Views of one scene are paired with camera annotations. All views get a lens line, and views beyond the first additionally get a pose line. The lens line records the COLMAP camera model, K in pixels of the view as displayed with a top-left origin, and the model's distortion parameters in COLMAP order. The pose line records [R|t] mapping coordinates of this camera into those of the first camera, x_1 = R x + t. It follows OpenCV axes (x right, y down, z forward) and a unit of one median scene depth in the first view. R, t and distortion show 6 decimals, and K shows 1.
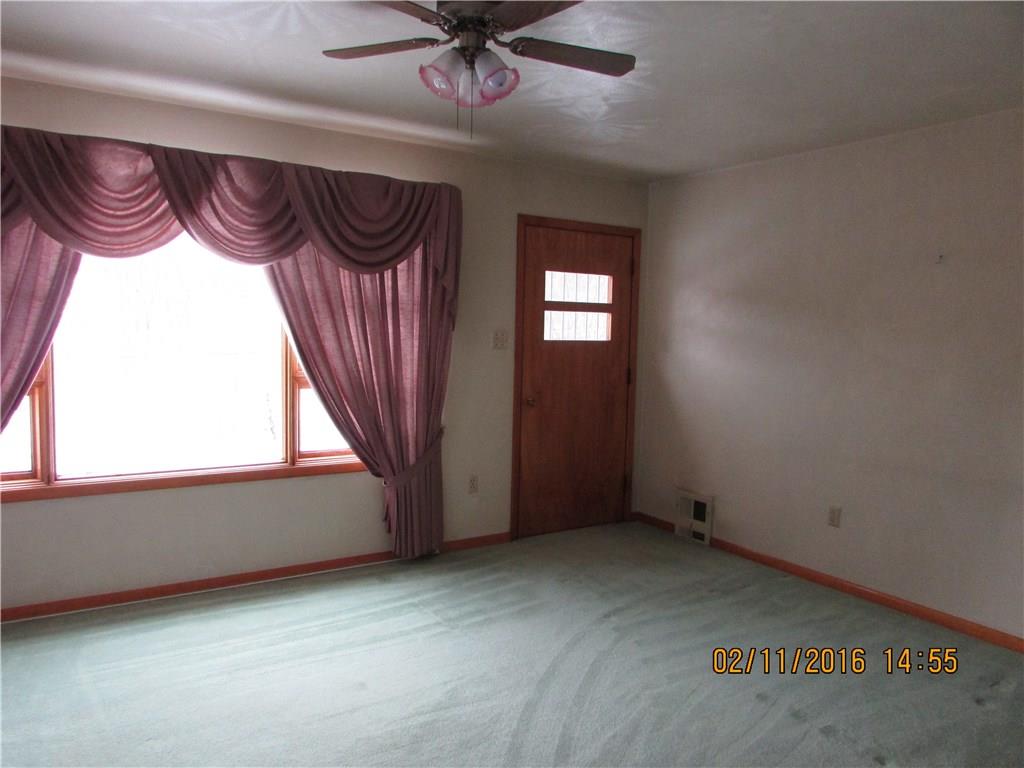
lens RADIAL K [[726.8, 0, 512.0], [0, 726.8, 384.0], [0, 0, 1]] dist [-0.031892, 0.001496]
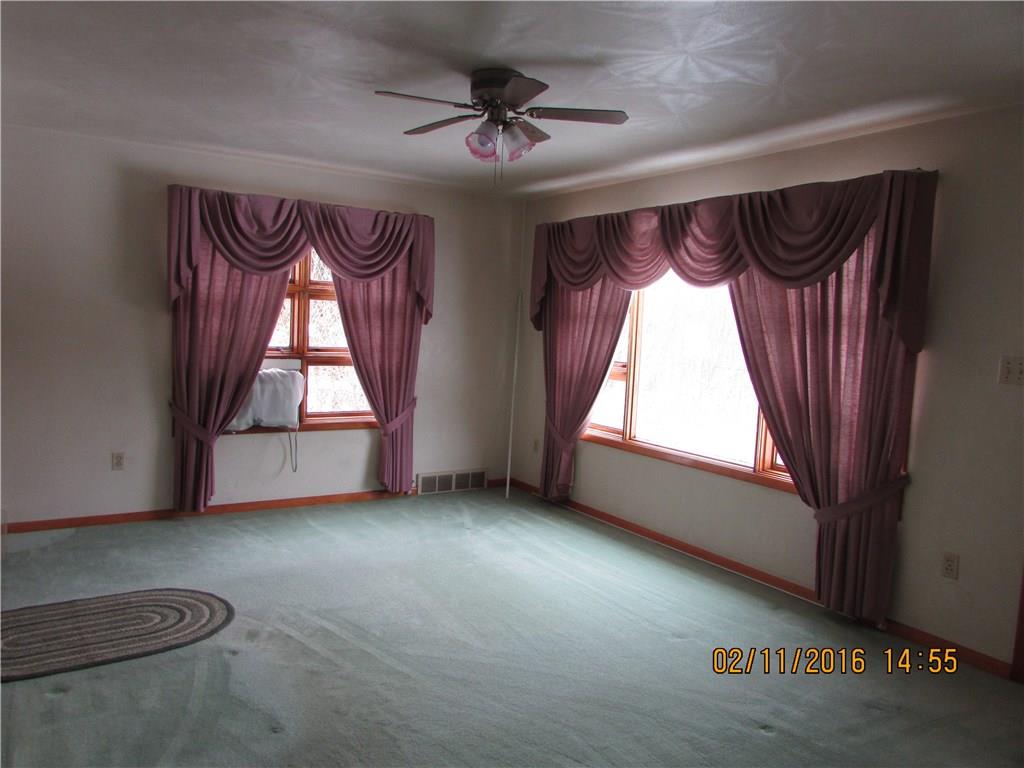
lens RADIAL K [[726.8, 0, 512.0], [0, 726.8, 384.0], [0, 0, 1]] dist [-0.031892, 0.001496]
pose [[0.009964, 0.073061, -0.997278, 0.795477], [-0.108996, 0.991464, 0.071547, -0.057338], [0.993992, 0.107986, 0.017842, 0.647843]]
